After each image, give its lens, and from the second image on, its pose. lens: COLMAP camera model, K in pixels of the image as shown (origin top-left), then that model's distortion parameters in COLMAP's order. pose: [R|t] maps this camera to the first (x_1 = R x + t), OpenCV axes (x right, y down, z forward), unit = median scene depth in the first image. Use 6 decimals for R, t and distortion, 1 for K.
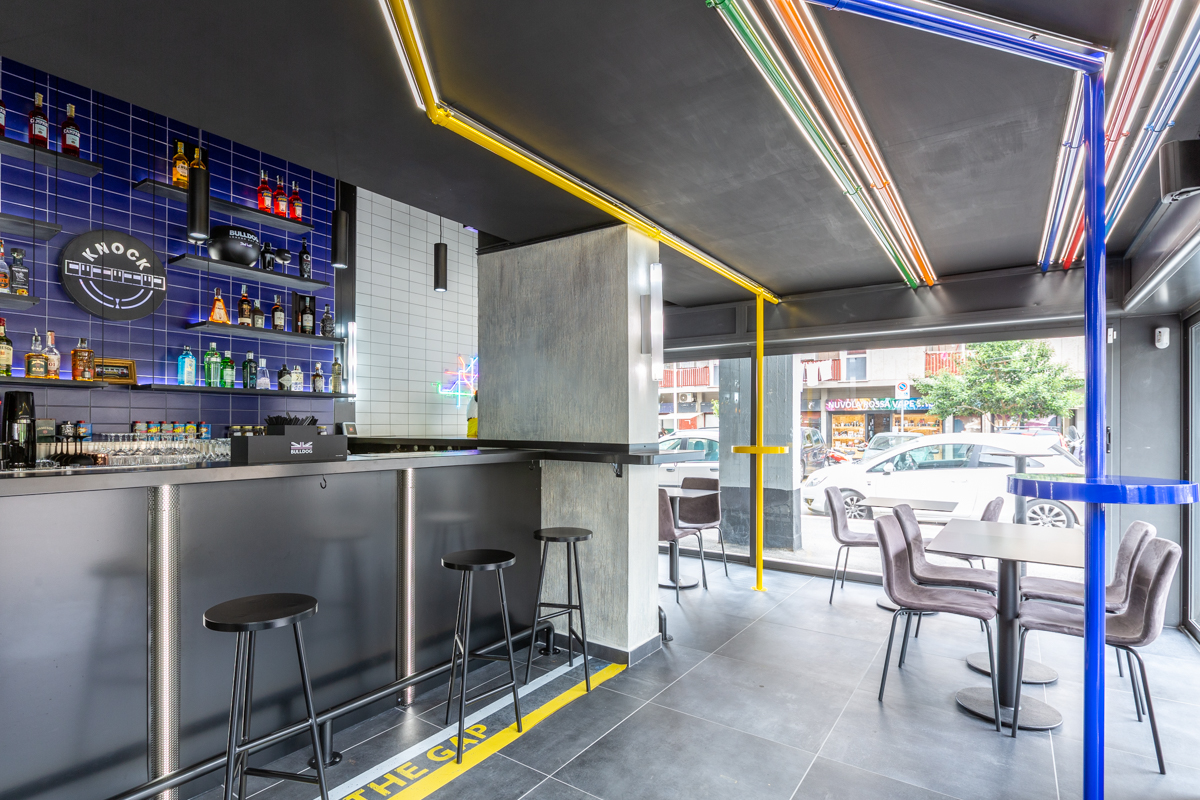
lens RADIAL K [[594.9, 0, 590.6], [0, 594.9, 424.4], [0, 0, 1]] dist [-0.035230, 0.000767]
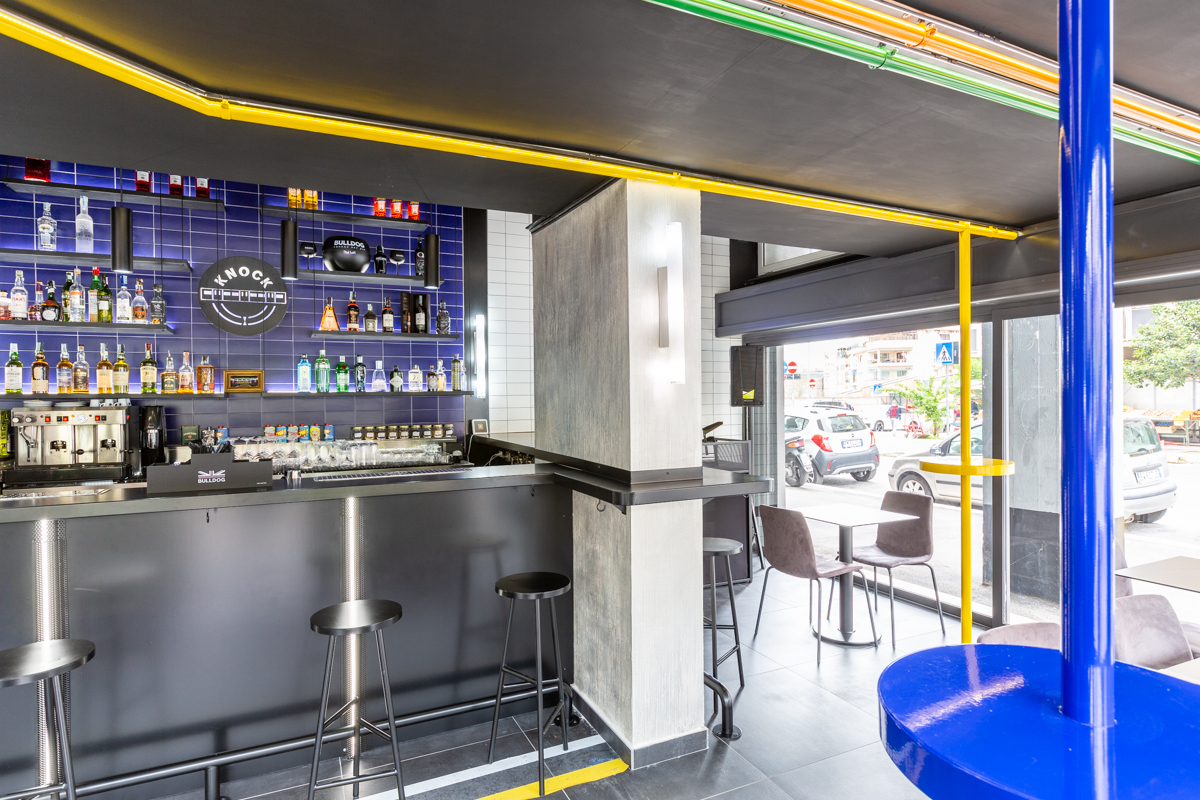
lens RADIAL K [[640.5, 0, 600.0], [0, 640.5, 400.0], [0, 0, 1]] dist [-0.040984, -0.001319]
pose [[0.880945, -0.007363, -0.473162, 0.354103], [0.012408, 0.999895, 0.007543, -0.054719], [0.473057, -0.012516, 0.880943, 0.240310]]
